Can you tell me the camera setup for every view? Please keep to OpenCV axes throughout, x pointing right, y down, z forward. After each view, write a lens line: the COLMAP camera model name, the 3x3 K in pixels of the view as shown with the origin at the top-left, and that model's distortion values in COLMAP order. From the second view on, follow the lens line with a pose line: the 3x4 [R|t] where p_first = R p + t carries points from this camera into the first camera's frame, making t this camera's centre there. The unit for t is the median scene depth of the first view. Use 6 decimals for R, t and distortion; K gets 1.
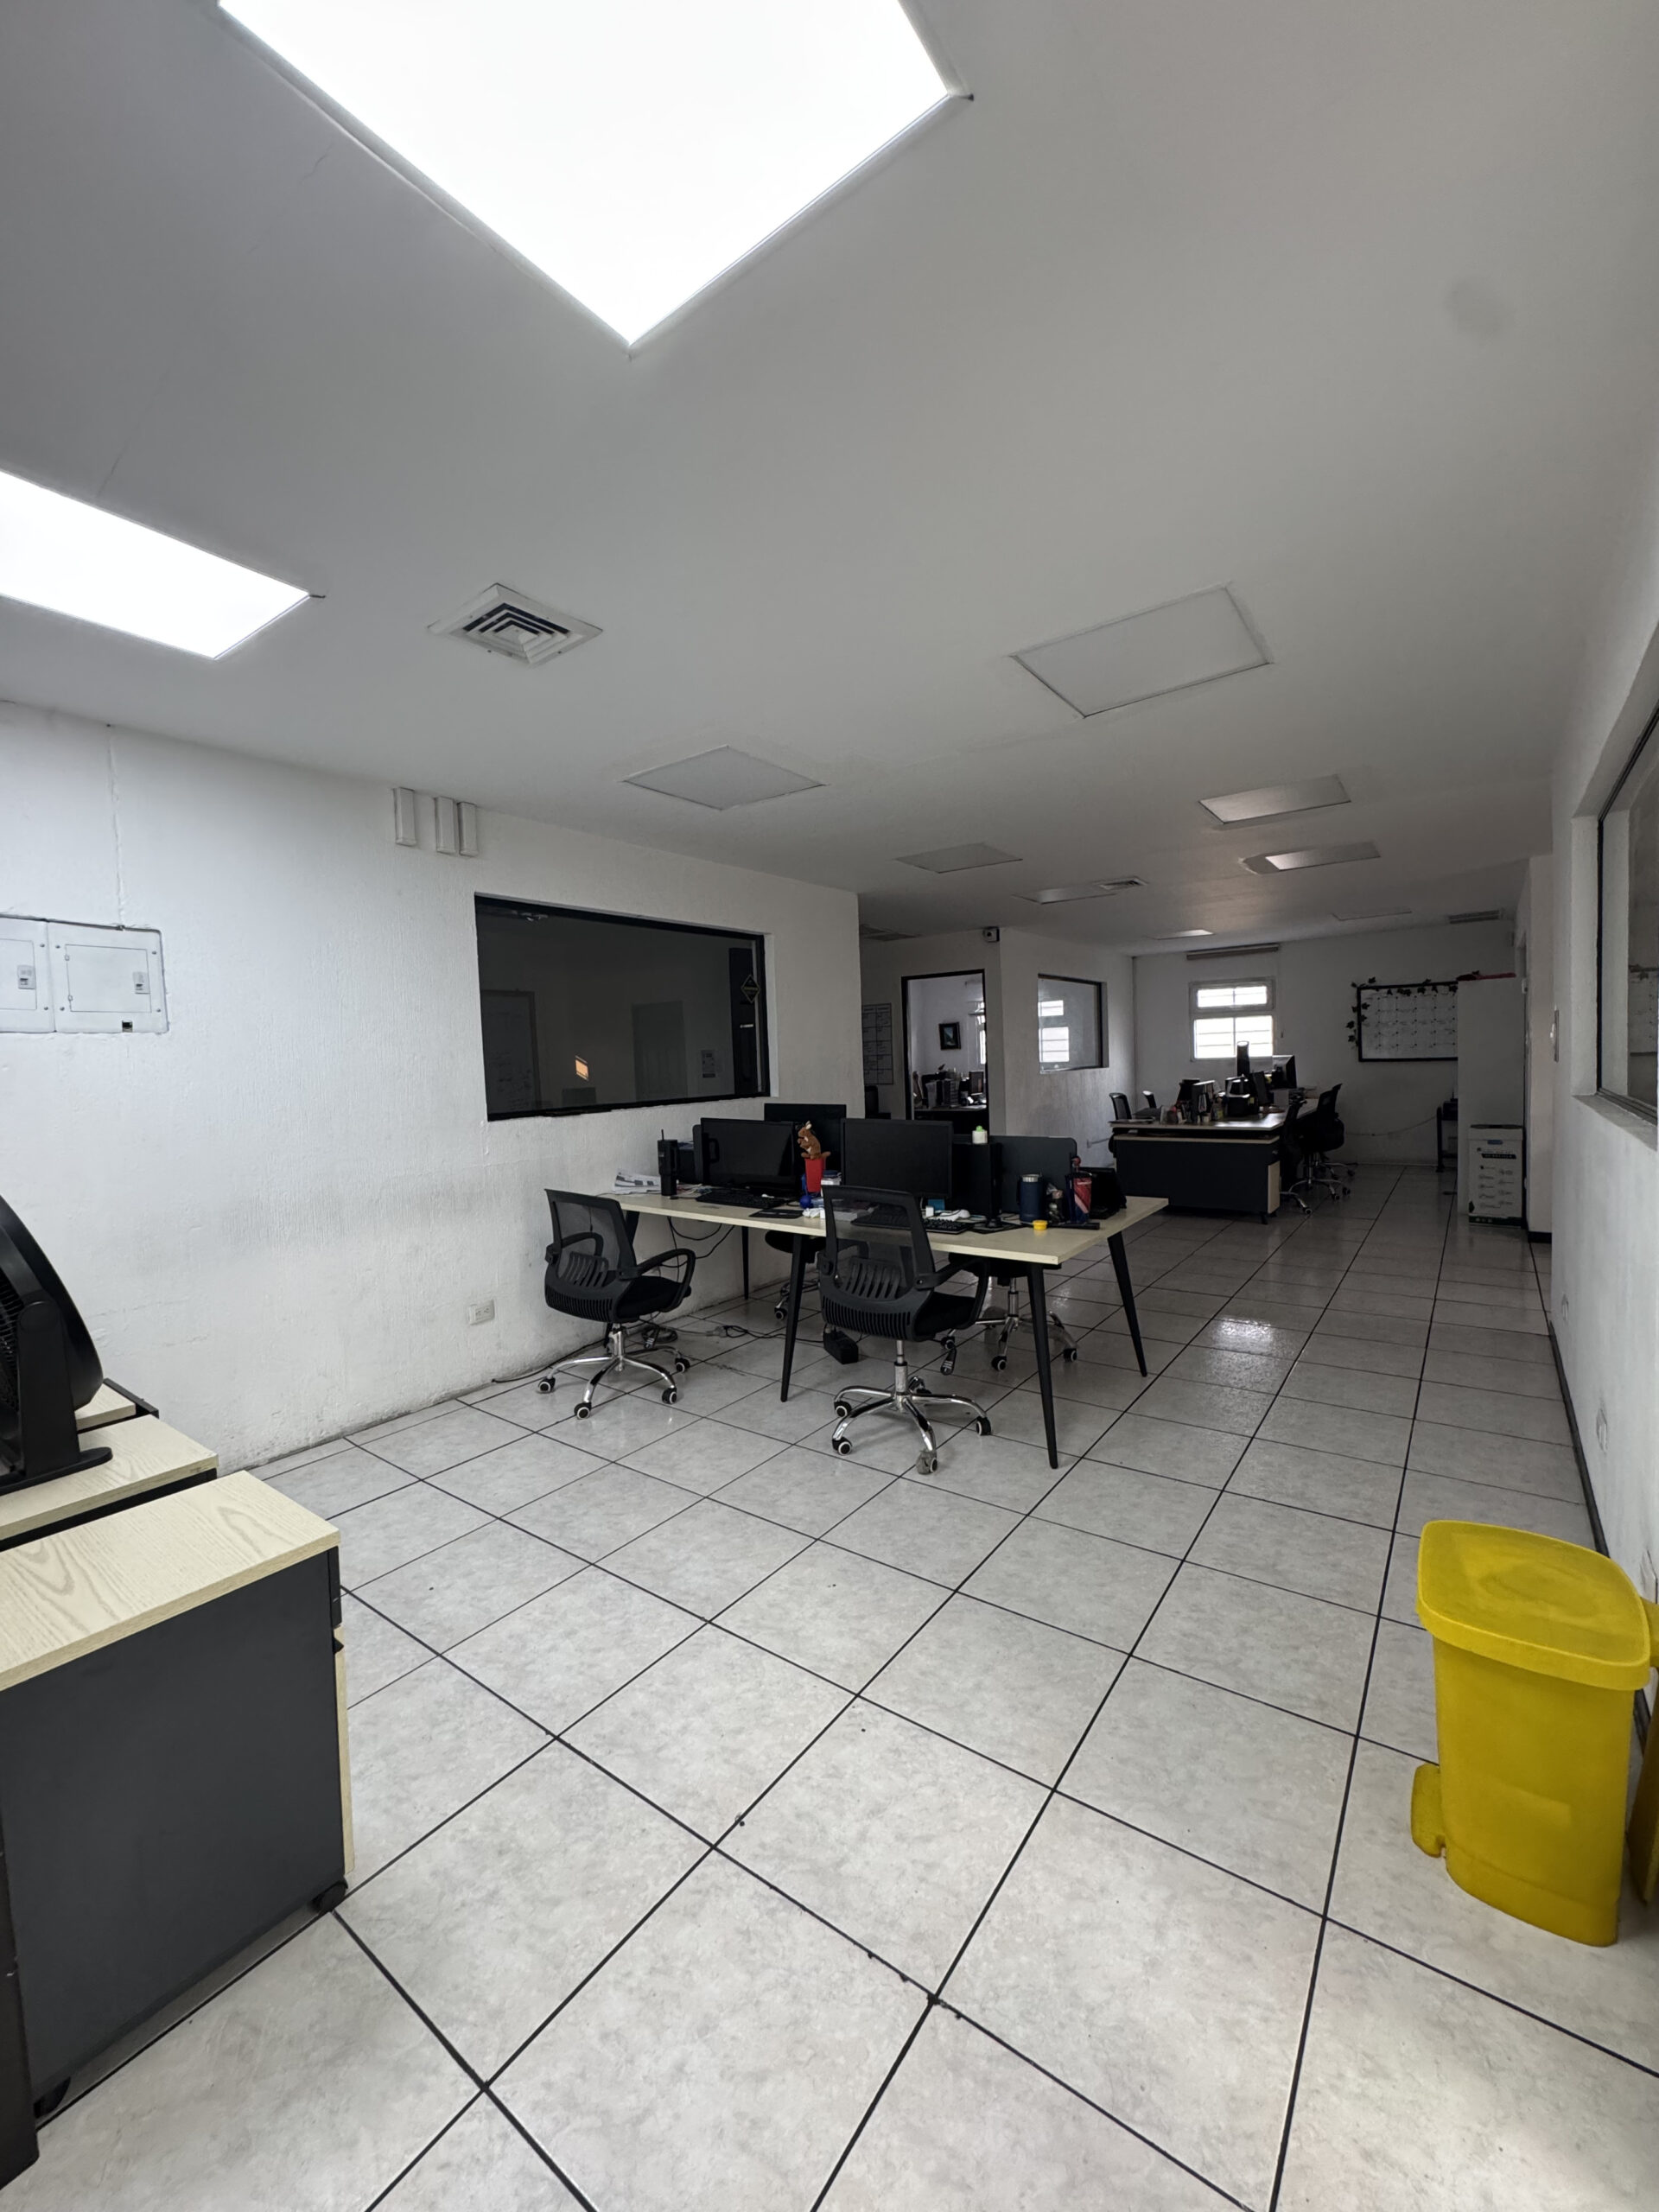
lens RADIAL K [[889.5, 0, 833.1], [0, 889.5, 1103.3], [0, 0, 1]] dist [0.000281, -0.000564]
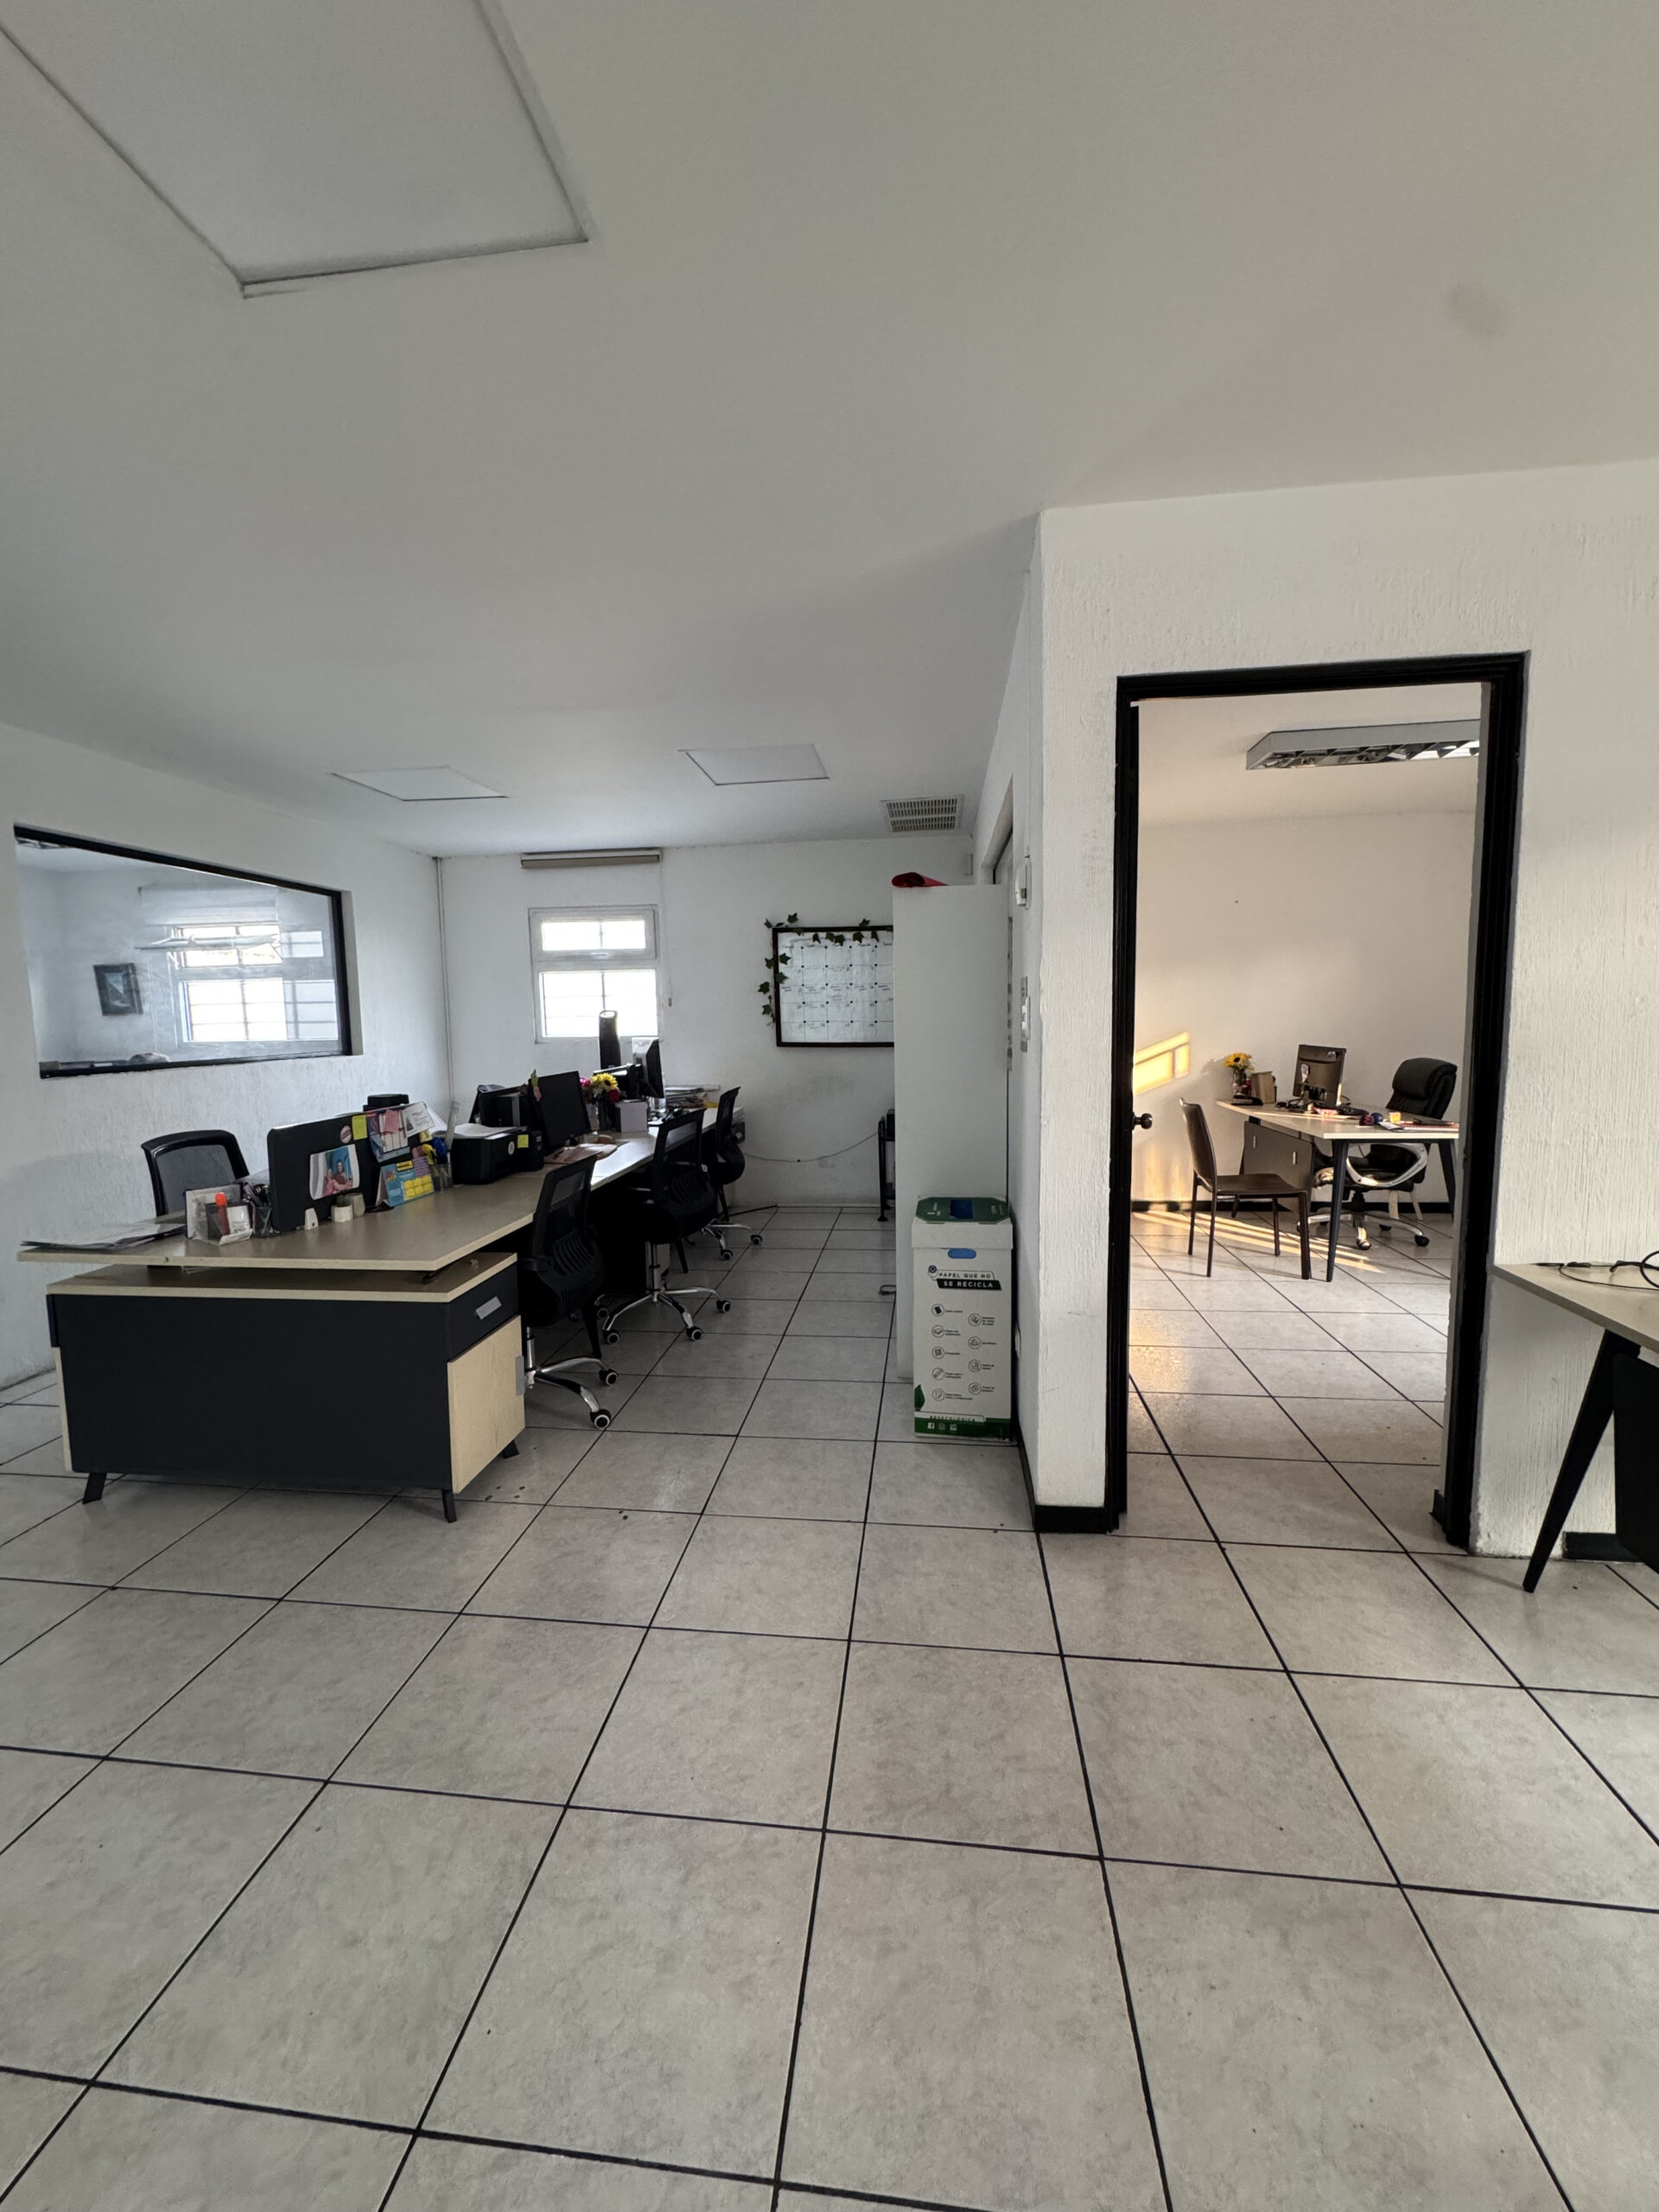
lens RADIAL K [[889.5, 0, 833.1], [0, 889.5, 1103.3], [0, 0, 1]] dist [0.000281, -0.000564]
pose [[0.869126, -0.031583, 0.493582, 0.312237], [0.012971, 0.999071, 0.041089, -0.031944], [-0.494421, -0.029309, 0.868728, 0.429194]]
